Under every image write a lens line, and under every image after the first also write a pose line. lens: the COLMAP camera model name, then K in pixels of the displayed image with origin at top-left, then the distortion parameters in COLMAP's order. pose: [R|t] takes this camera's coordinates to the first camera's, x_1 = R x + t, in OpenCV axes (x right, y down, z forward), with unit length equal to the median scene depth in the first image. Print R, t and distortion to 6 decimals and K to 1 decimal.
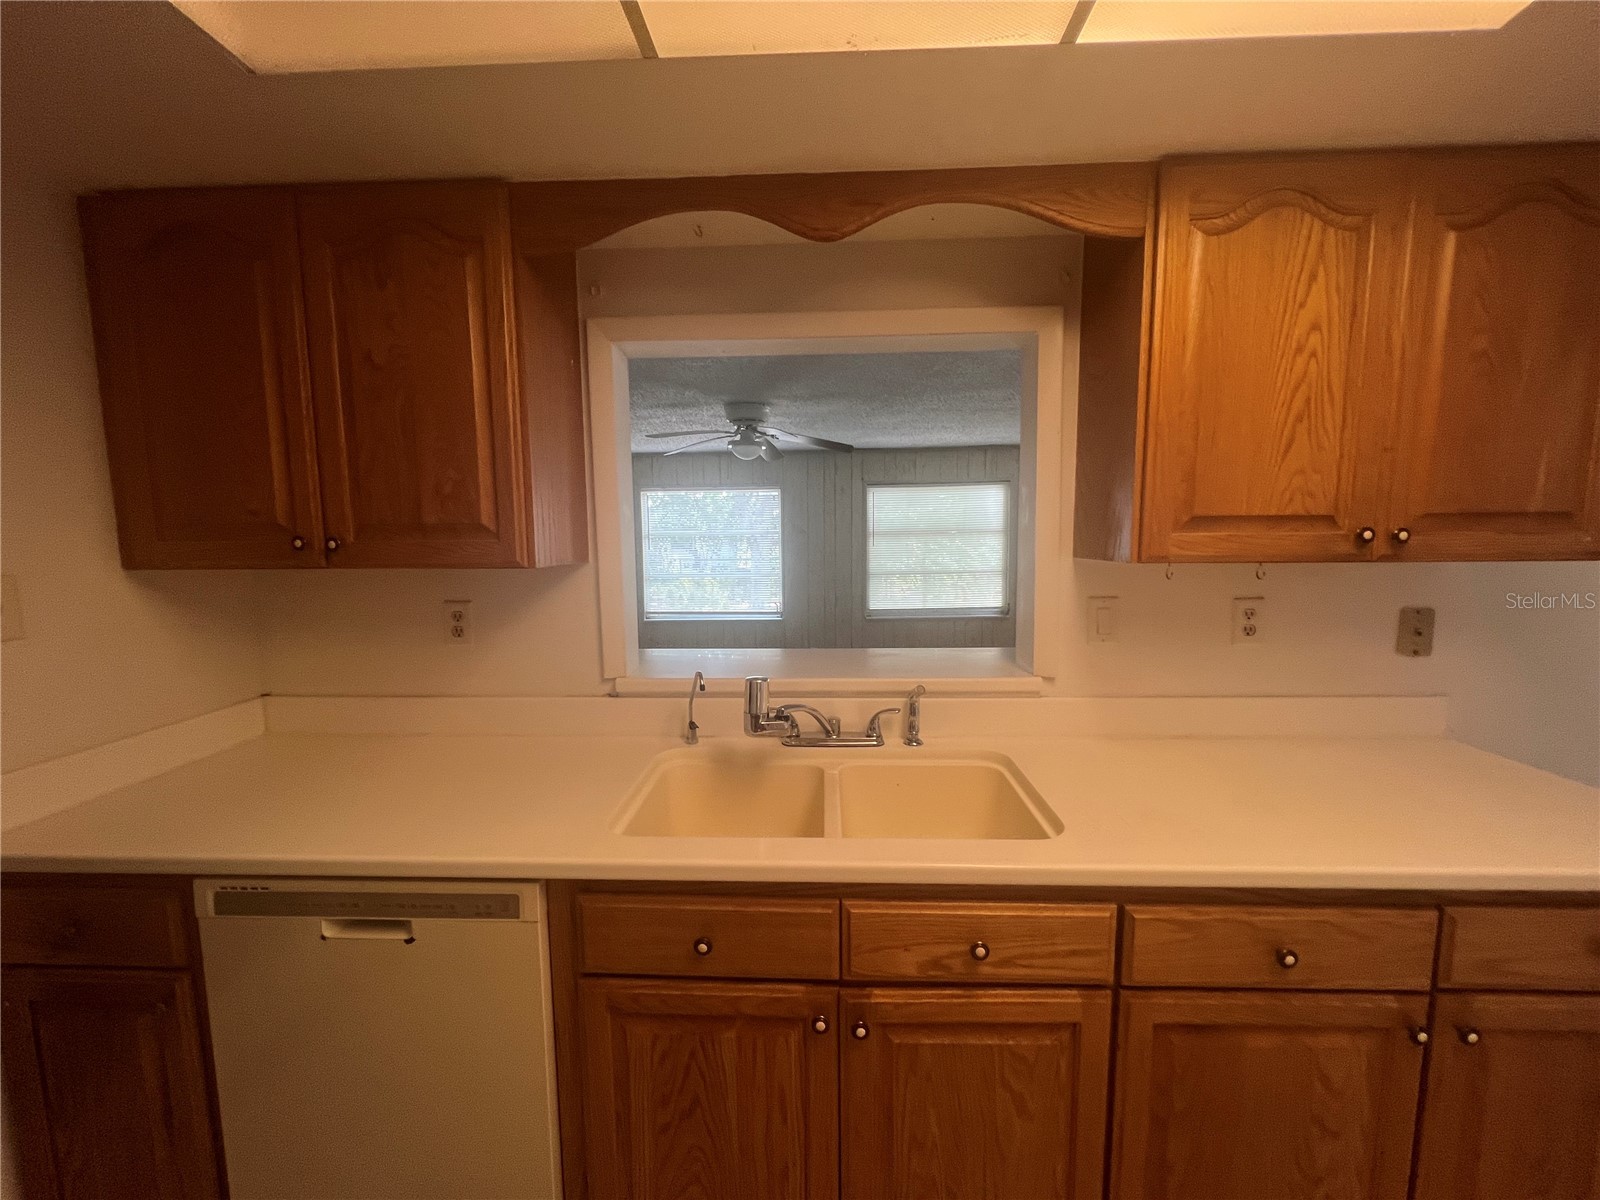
lens RADIAL K [[644.2, 0, 800.0], [0, 644.2, 600.0], [0, 0, 1]] dist [-0.000625, 0.000009]
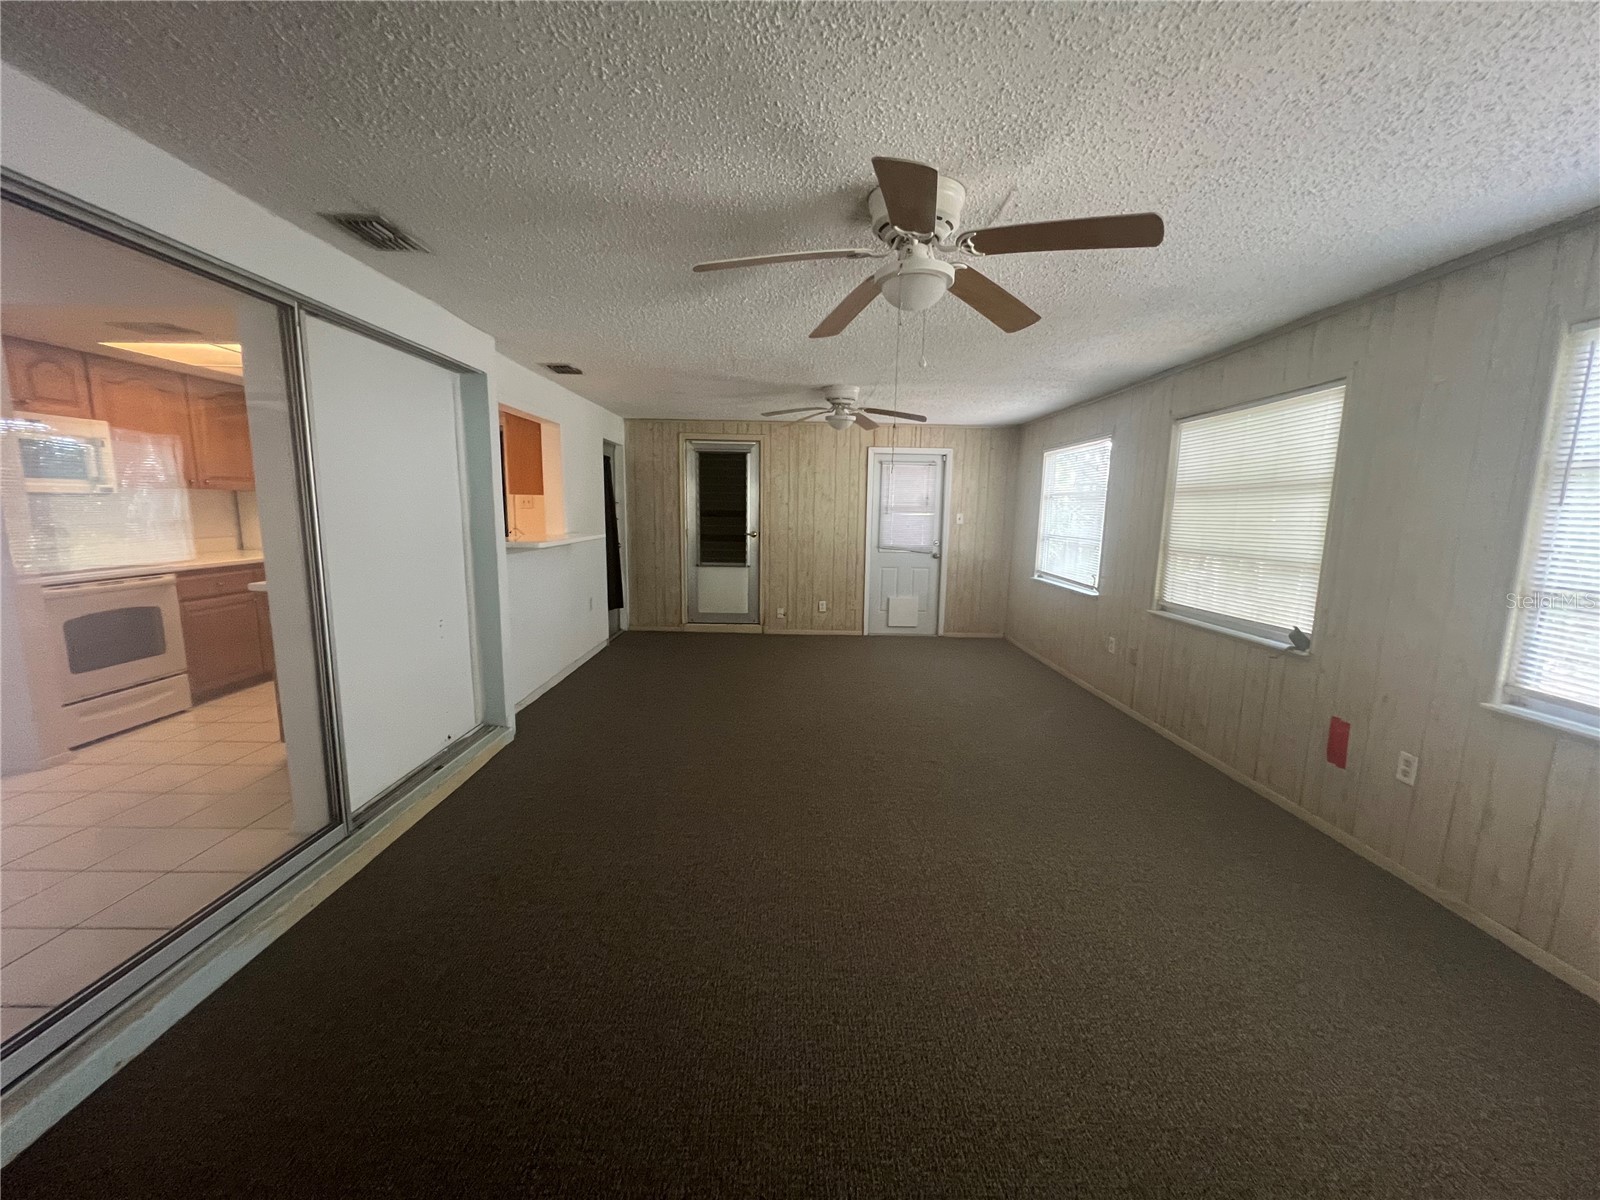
lens RADIAL K [[644.2, 0, 800.0], [0, 644.2, 600.0], [0, 0, 1]] dist [-0.000625, 0.000009]
pose [[0.058642, 0.155767, -0.986052, 4.008159], [-0.113451, 0.982392, 0.148442, -0.234801], [0.991811, 0.103163, 0.075282, 2.895744]]
